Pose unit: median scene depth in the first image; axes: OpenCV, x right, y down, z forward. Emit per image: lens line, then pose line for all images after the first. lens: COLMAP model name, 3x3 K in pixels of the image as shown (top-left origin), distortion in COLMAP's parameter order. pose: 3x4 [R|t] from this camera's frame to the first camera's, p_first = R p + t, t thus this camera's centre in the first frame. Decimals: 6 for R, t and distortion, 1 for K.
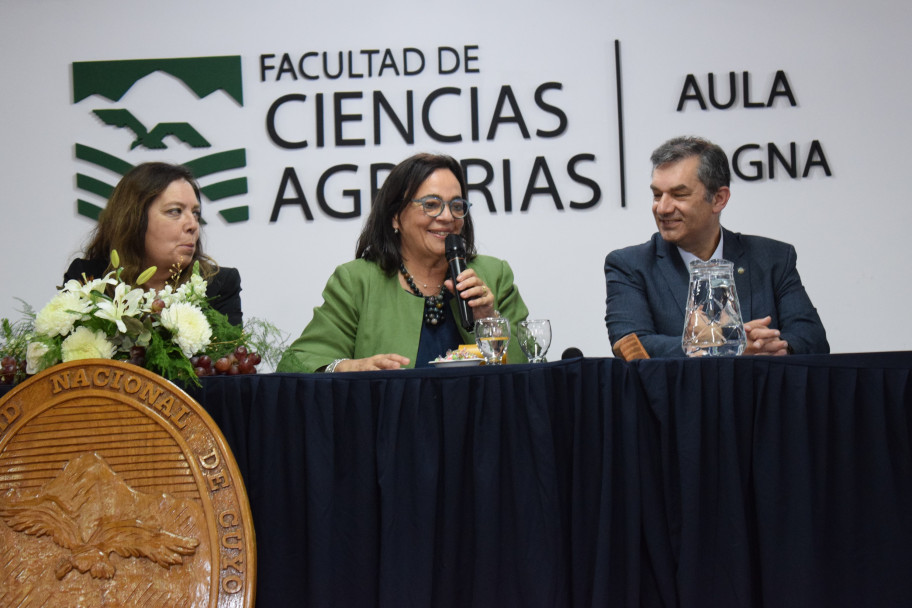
lens RADIAL K [[2089.2, 0, 456.0], [0, 2089.2, 304.0], [0, 0, 1]] dist [0.041673, 0.532720]
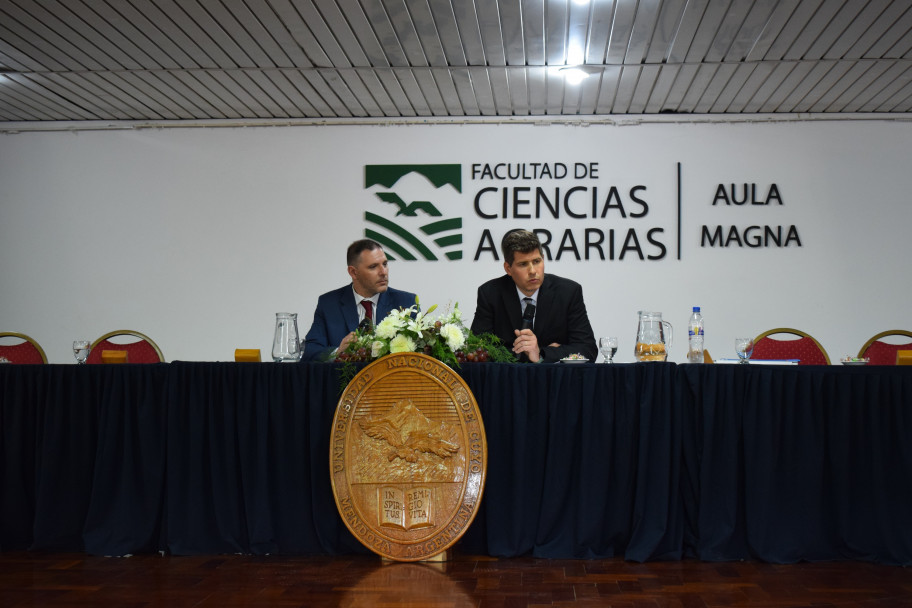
lens RADIAL K [[1438.4, 0, 456.0], [0, 1438.4, 304.0], [0, 0, 1]] dist [-0.016144, 0.001721]
pose [[0.996746, 0.040712, -0.069568, -0.019158], [-0.039354, 0.999009, 0.020786, -0.027119], [0.070345, -0.017981, 0.997361, -0.197077]]
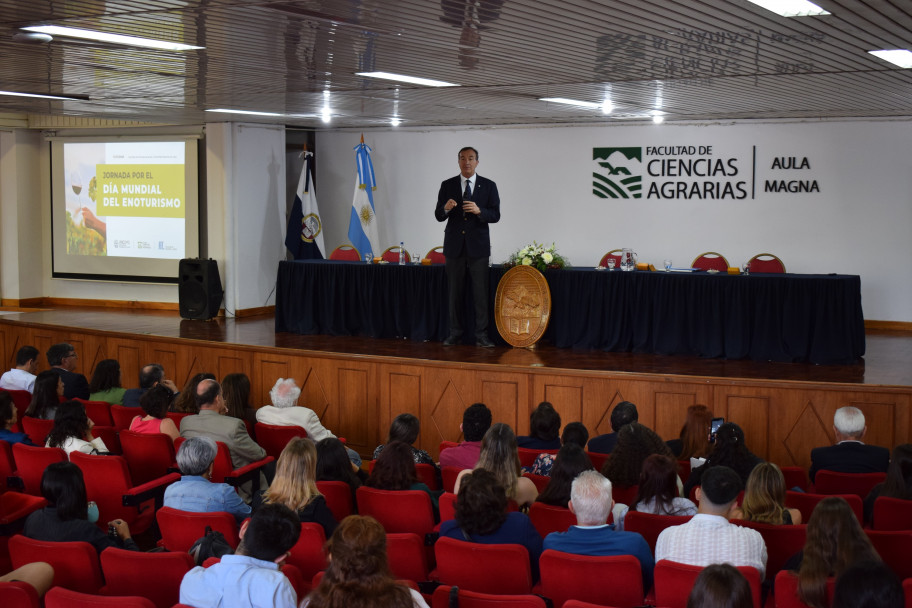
lens RADIAL K [[1407.5, 0, 456.0], [0, 1407.5, 304.0], [0, 0, 1]] dist [-0.023410, -0.024008]
pose [[0.888472, 0.080582, -0.451800, 0.656232], [-0.007607, 0.986915, 0.161064, -0.229070], [0.458867, -0.139664, 0.877459, -1.103613]]
